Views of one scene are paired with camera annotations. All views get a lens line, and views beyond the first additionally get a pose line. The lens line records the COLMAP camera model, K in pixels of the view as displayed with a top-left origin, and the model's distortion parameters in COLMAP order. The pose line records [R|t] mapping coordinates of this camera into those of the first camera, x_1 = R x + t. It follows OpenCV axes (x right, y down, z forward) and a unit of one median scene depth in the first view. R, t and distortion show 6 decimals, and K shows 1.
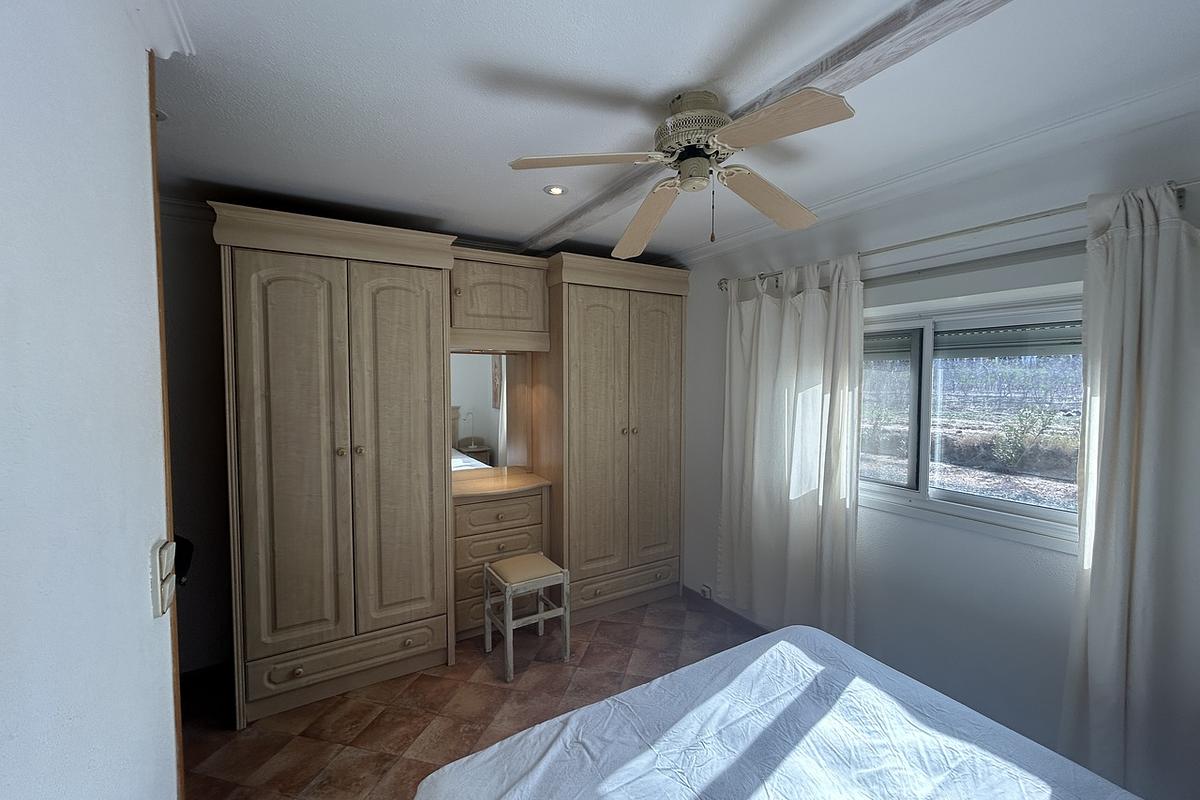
lens RADIAL K [[475.7, 0, 595.7], [0, 475.7, 395.0], [0, 0, 1]] dist [0.000445, 0.000044]
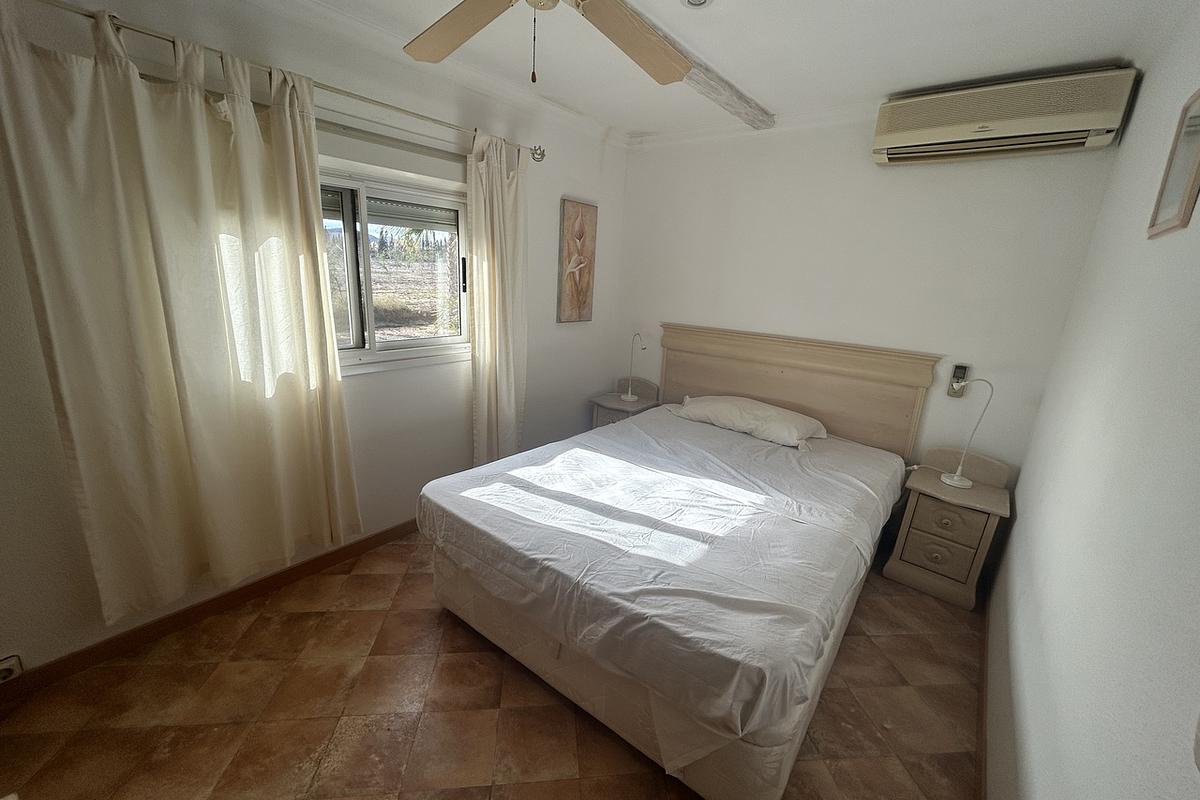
lens RADIAL K [[475.7, 0, 595.7], [0, 475.7, 395.0], [0, 0, 1]] dist [0.000445, 0.000044]
pose [[-0.368672, -0.266238, 0.890617, -0.573092], [-0.019403, 0.960102, 0.278978, -0.013115], [-0.929357, 0.085570, -0.359128, 0.984877]]
